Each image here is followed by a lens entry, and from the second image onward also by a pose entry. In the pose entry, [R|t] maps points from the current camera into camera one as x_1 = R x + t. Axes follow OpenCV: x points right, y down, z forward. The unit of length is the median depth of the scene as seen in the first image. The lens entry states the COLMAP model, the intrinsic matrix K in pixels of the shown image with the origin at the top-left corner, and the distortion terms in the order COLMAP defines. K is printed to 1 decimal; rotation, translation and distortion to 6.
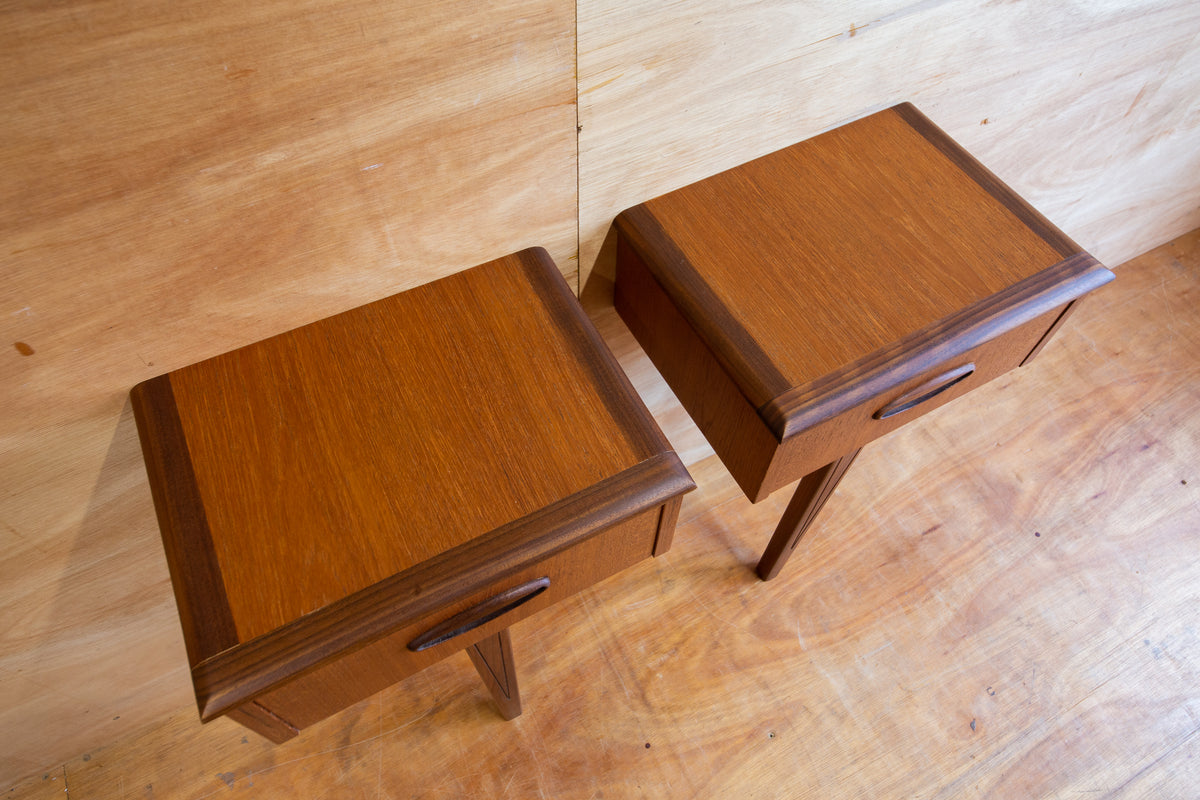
lens RADIAL K [[767.1, 0, 599.6], [0, 767.1, 399.7], [0, 0, 1]] dist [0.066967, -0.041393]
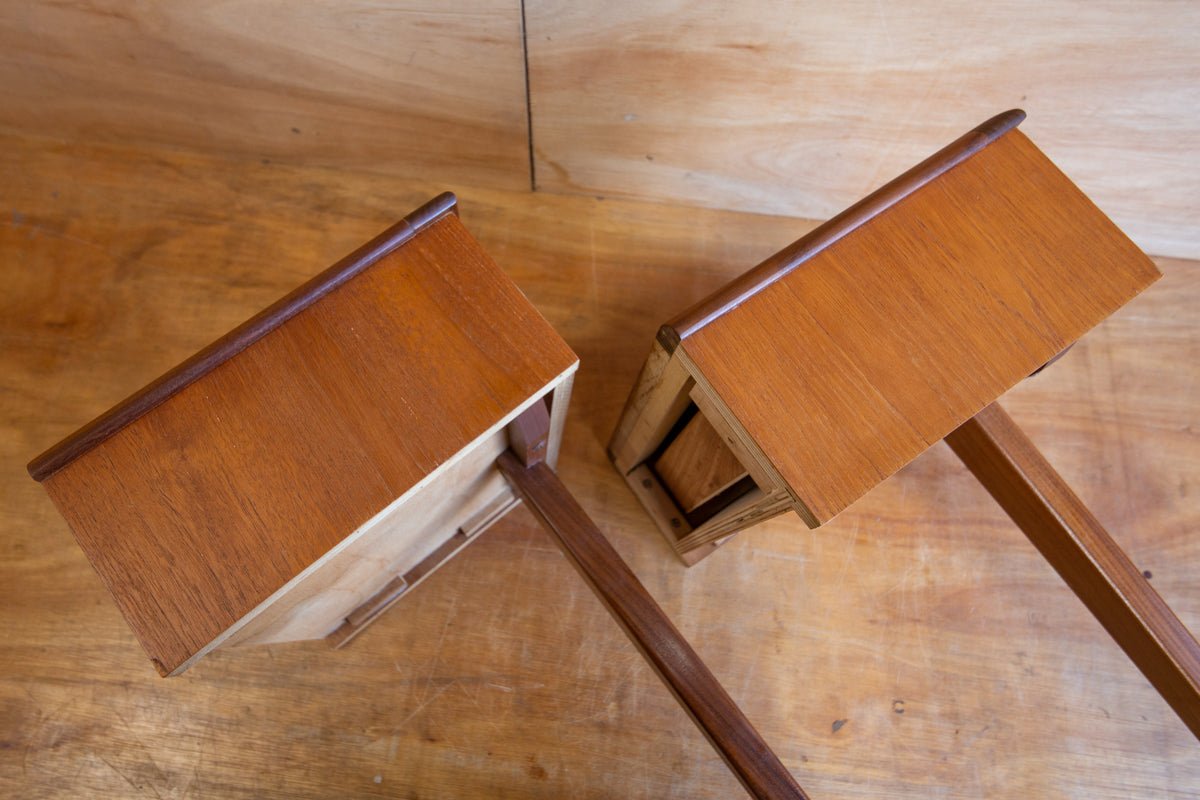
lens RADIAL K [[729.4, 0, 556.9], [0, 729.4, 373.3], [0, 0, 1]] dist [0.044241, -0.028865]
pose [[0.817856, 0.529485, -0.225294, 0.276646], [-0.474214, 0.841968, 0.257314, 0.129135], [0.325934, -0.103609, 0.939698, 0.392571]]
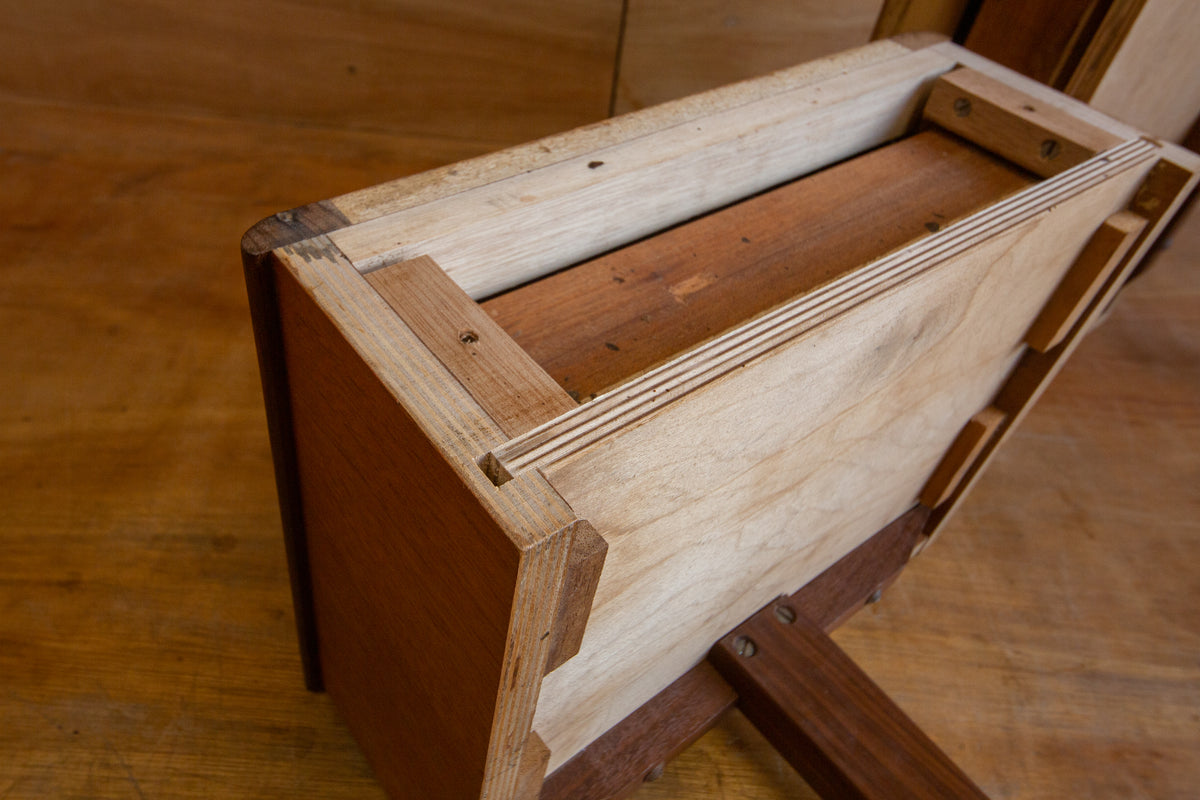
lens RADIAL K [[876.4, 0, 525.3], [0, 876.4, 348.4], [0, 0, 1]] dist [0.069996, -0.036416]
pose [[0.850509, 0.354358, -0.388671, 0.302893], [-0.463352, 0.854479, -0.234885, 0.579843], [0.248878, 0.379863, 0.890934, 0.447688]]
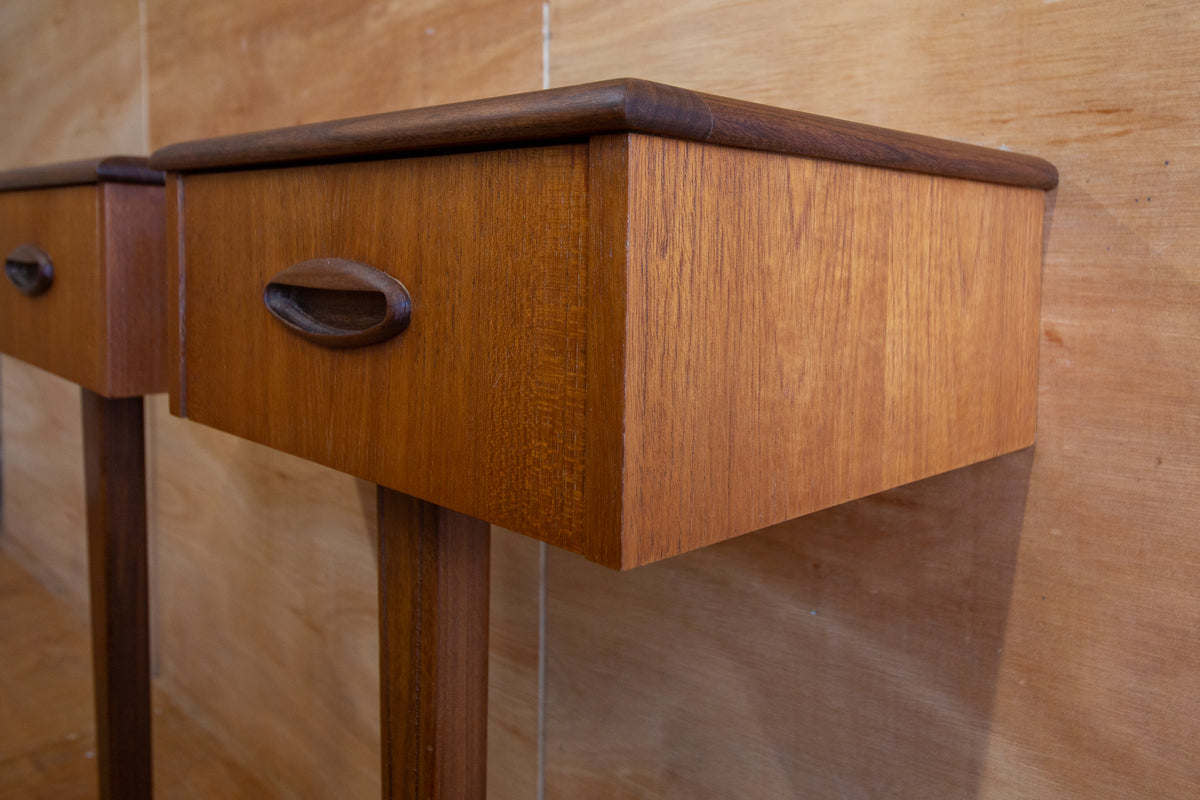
lens RADIAL K [[956.2, 0, 747.5], [0, 956.2, 308.7], [0, 0, 1]] dist [0.078534, -0.050423]
pose [[0.343820, 0.049892, -0.937709, 0.649547], [-0.797592, 0.542563, -0.263577, -0.033610], [0.495616, 0.838532, 0.226338, 0.638975]]
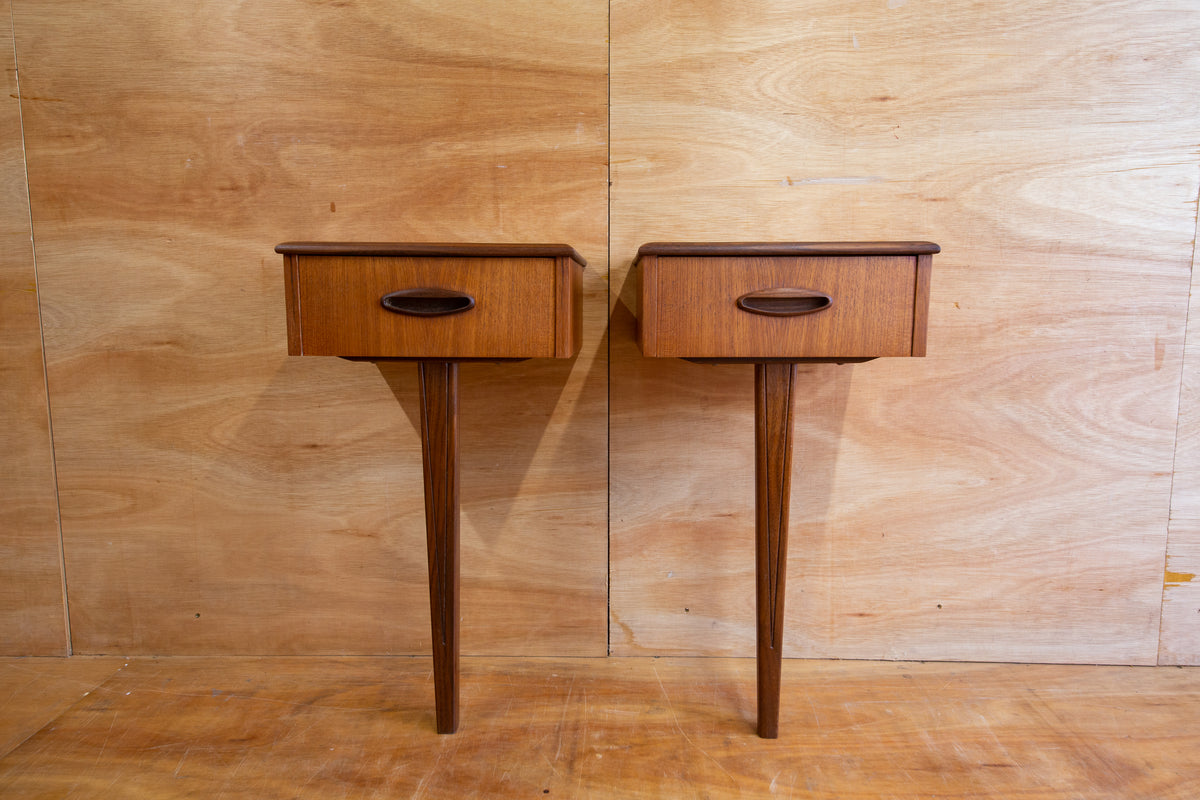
lens RADIAL K [[767.1, 0, 611.5], [0, 767.1, 398.8], [0, 0, 1]] dist [0.066967, -0.041393]
pose [[0.879414, 0.048316, -0.473600, 0.511574], [-0.392887, 0.635451, -0.664712, 0.708880], [0.268833, 0.770628, 0.577807, 0.175485]]
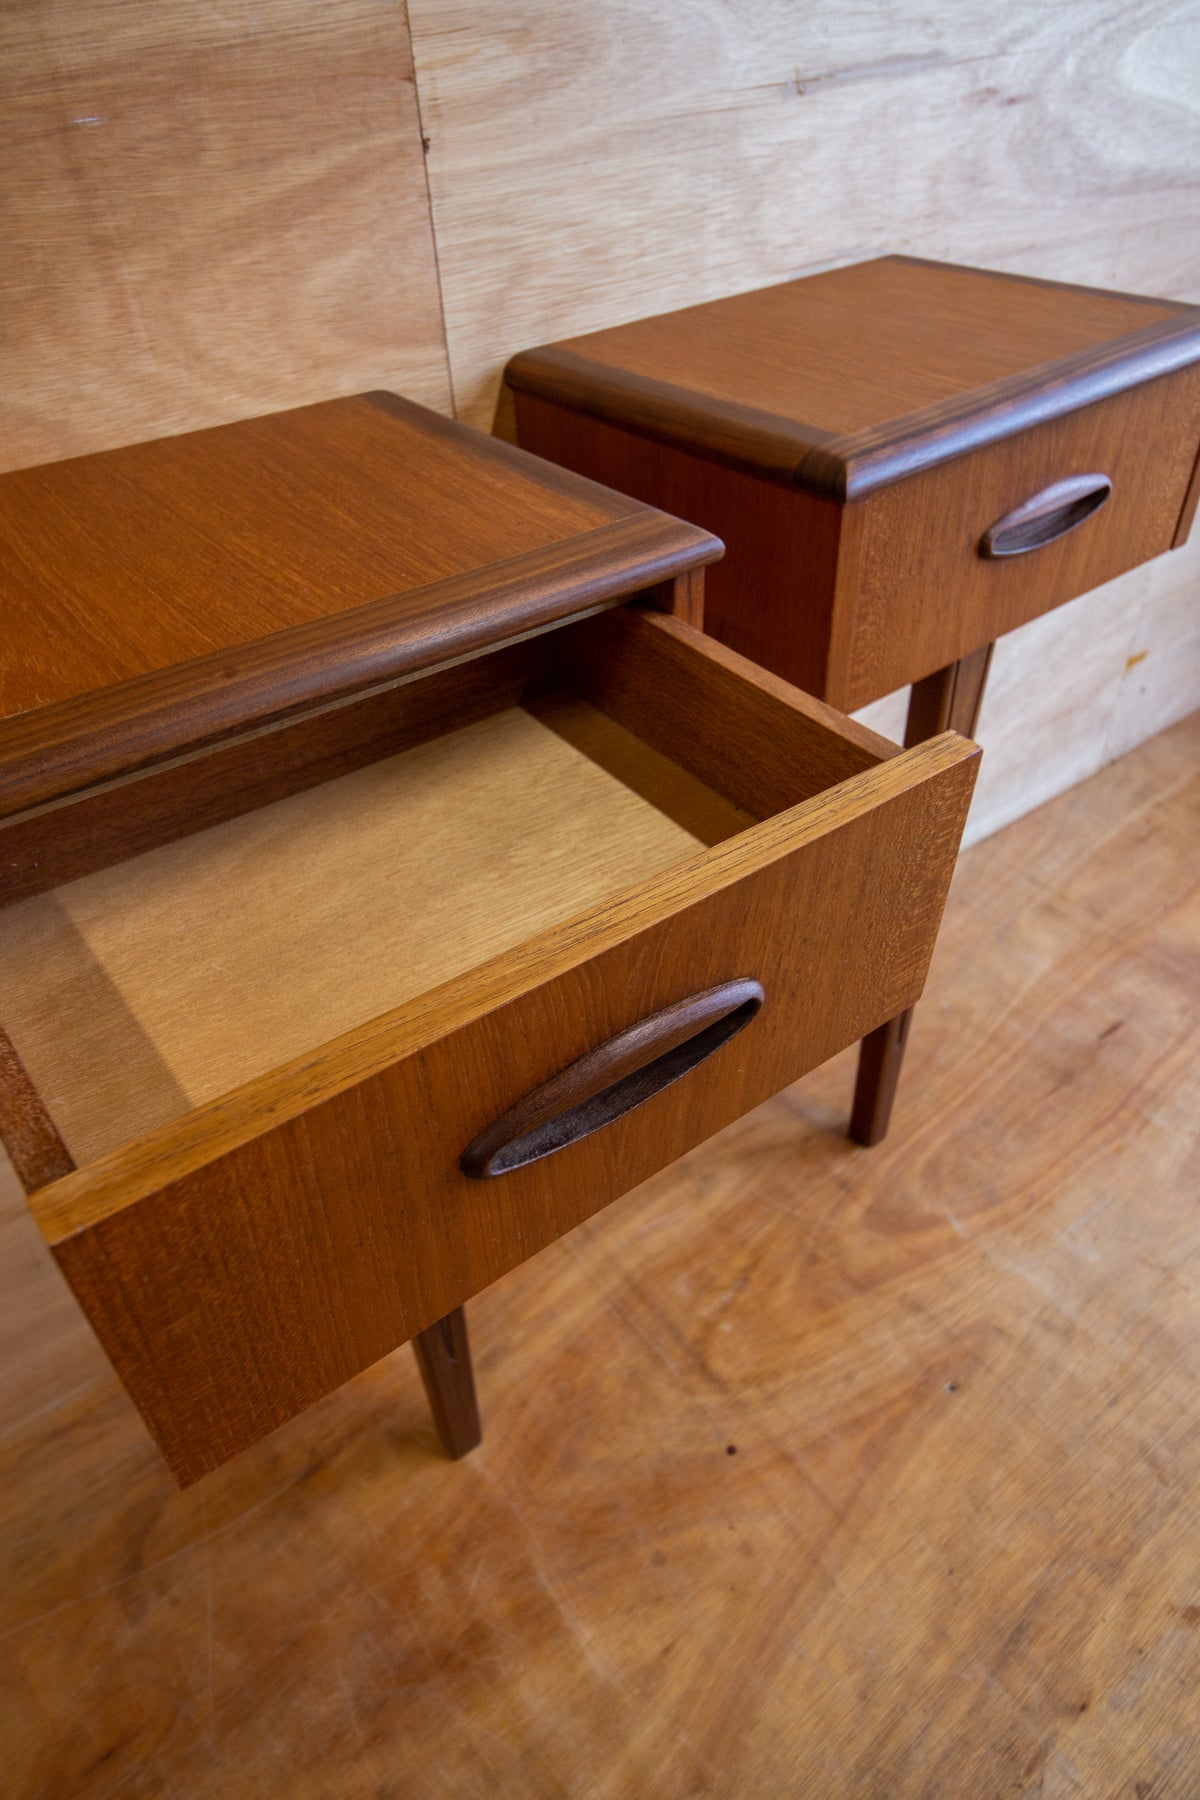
lens RADIAL K [[1150.6, 0, 604.0], [0, 1150.6, 901.3], [0, 0, 1]] dist [0.066967, -0.041393]
pose [[0.982393, -0.155438, 0.103645, -0.044891], [0.179609, 0.938472, -0.294975, 0.312287], [-0.051418, 0.308397, 0.949867, 0.147844]]
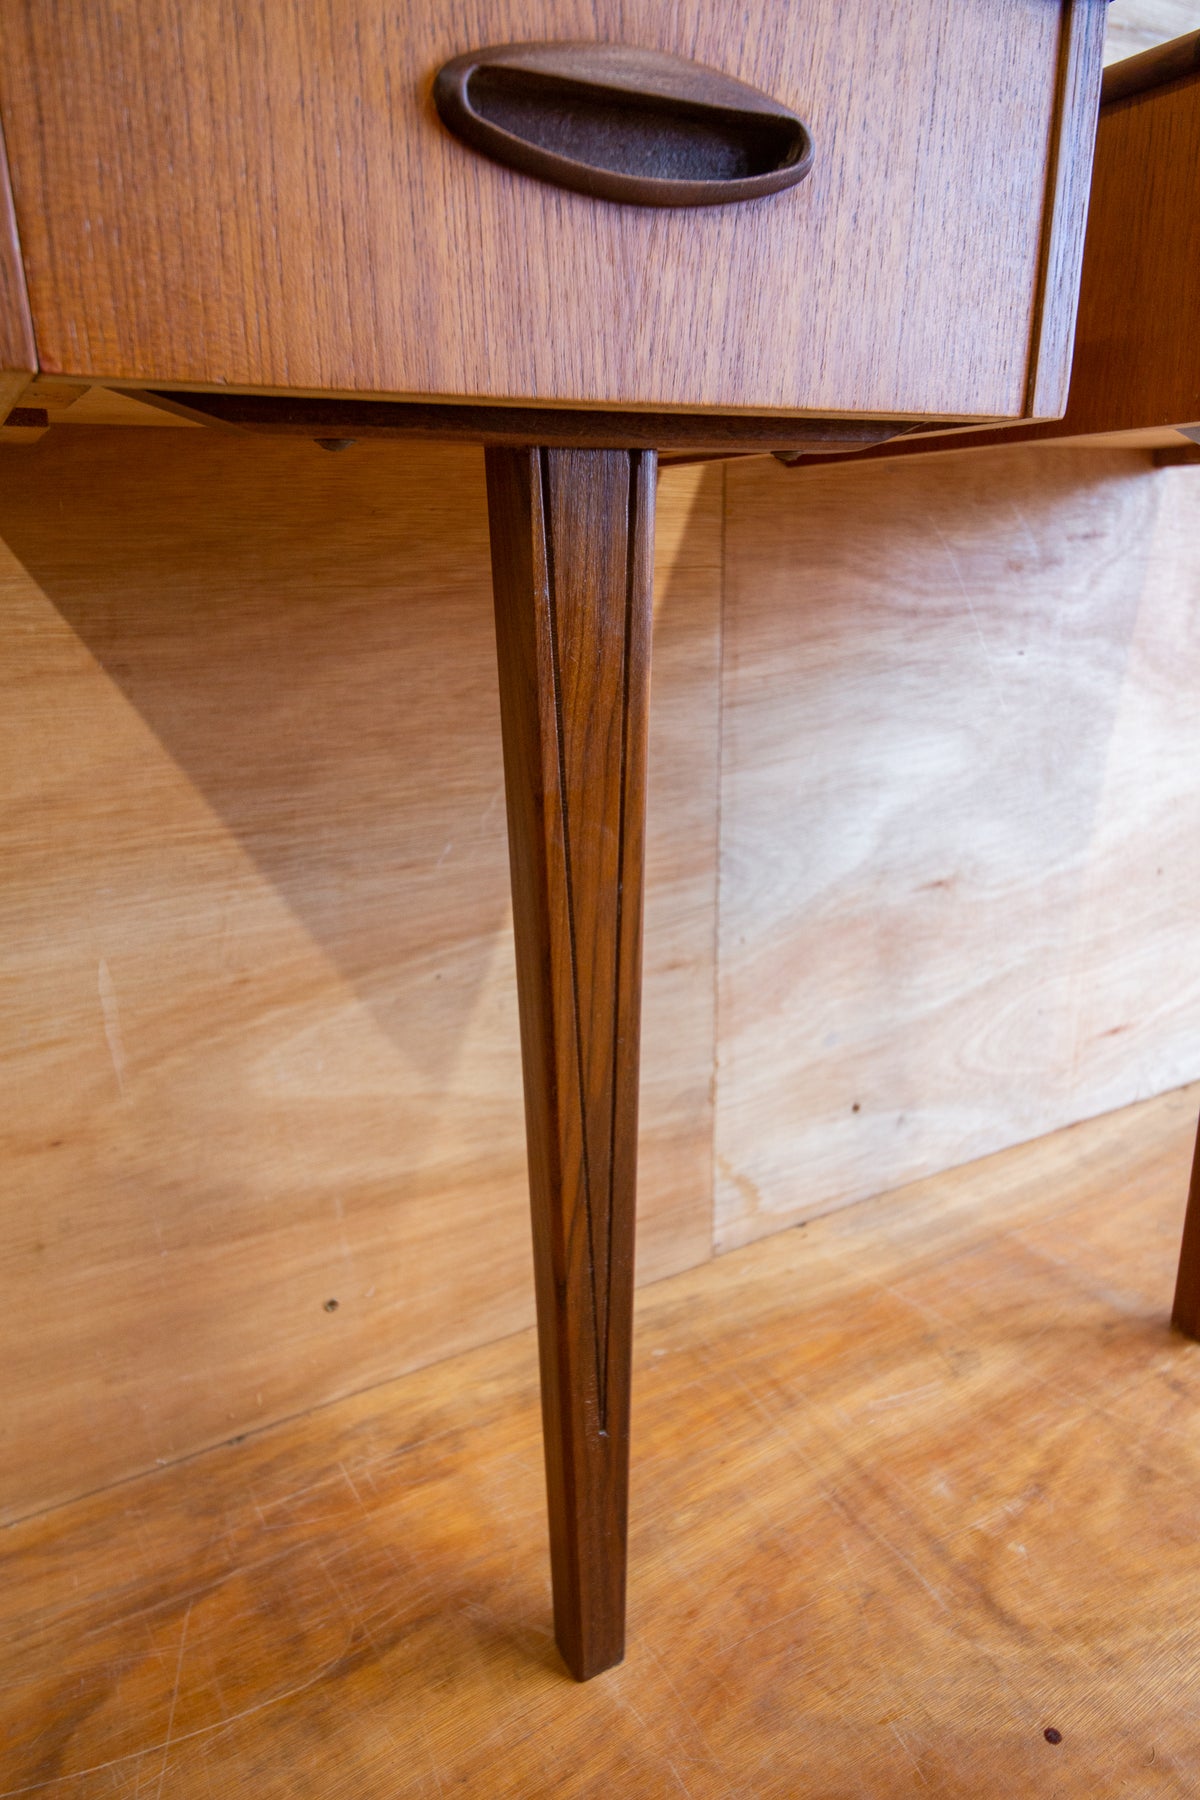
lens RADIAL K [[1150.6, 0, 601.9], [0, 1150.6, 904.3], [0, 0, 1]] dist [0.066967, -0.041393]
pose [[0.998783, -0.044968, 0.020275, -0.105345], [0.047552, 0.768440, -0.638153, 0.475989], [0.013116, 0.638340, 0.769642, 0.436143]]
